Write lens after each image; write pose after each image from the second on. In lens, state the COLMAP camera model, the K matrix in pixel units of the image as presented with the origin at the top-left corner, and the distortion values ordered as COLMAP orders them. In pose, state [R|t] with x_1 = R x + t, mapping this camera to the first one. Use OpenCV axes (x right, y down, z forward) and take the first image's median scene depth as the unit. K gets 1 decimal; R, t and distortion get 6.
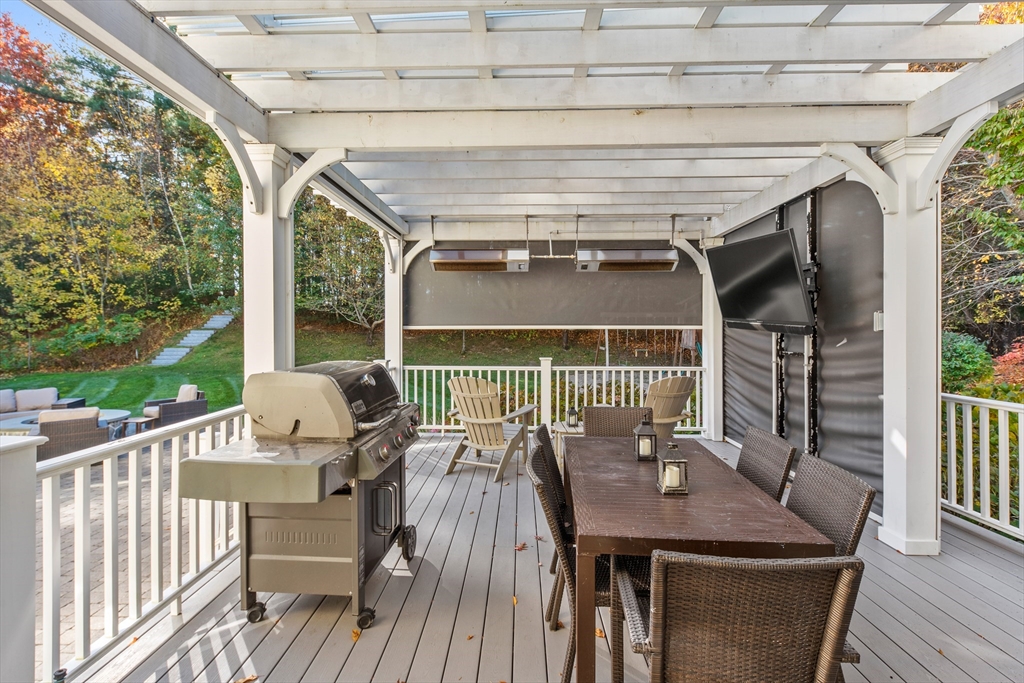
lens RADIAL K [[473.1, 0, 509.0], [0, 473.1, 335.2], [0, 0, 1]] dist [0.000198, -0.000018]
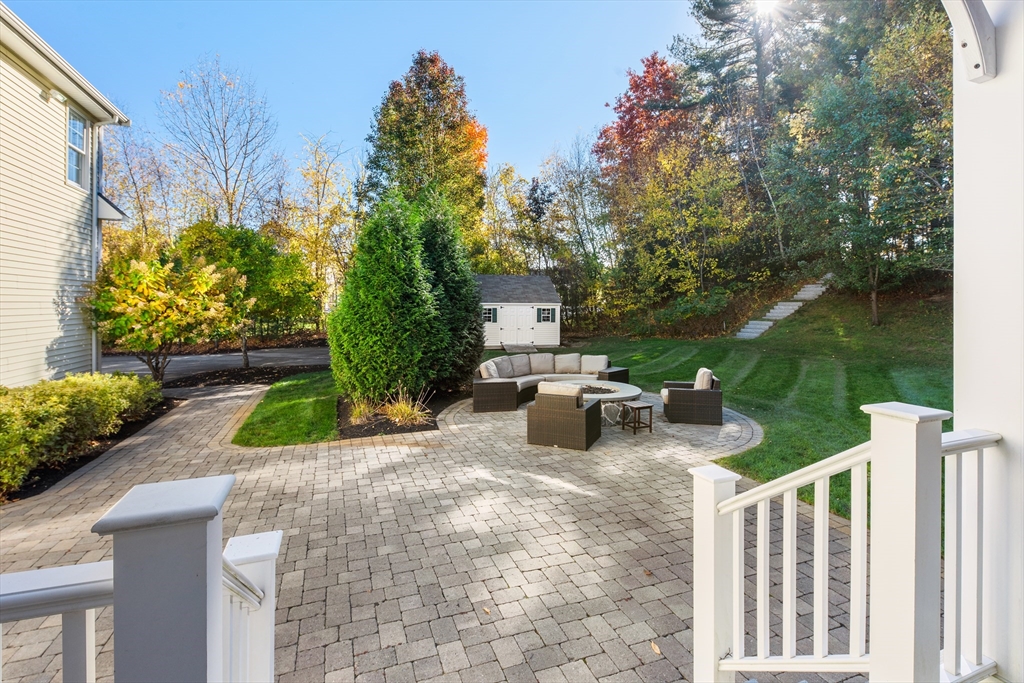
lens RADIAL K [[473.1, 0, 495.8], [0, 473.1, 303.8], [0, 0, 1]] dist [0.000198, -0.000018]
pose [[0.350378, 0.000414, -0.936608, -0.012063], [-0.005890, 0.999981, -0.001761, -0.002250], [0.936590, 0.006134, 0.350374, 0.182033]]
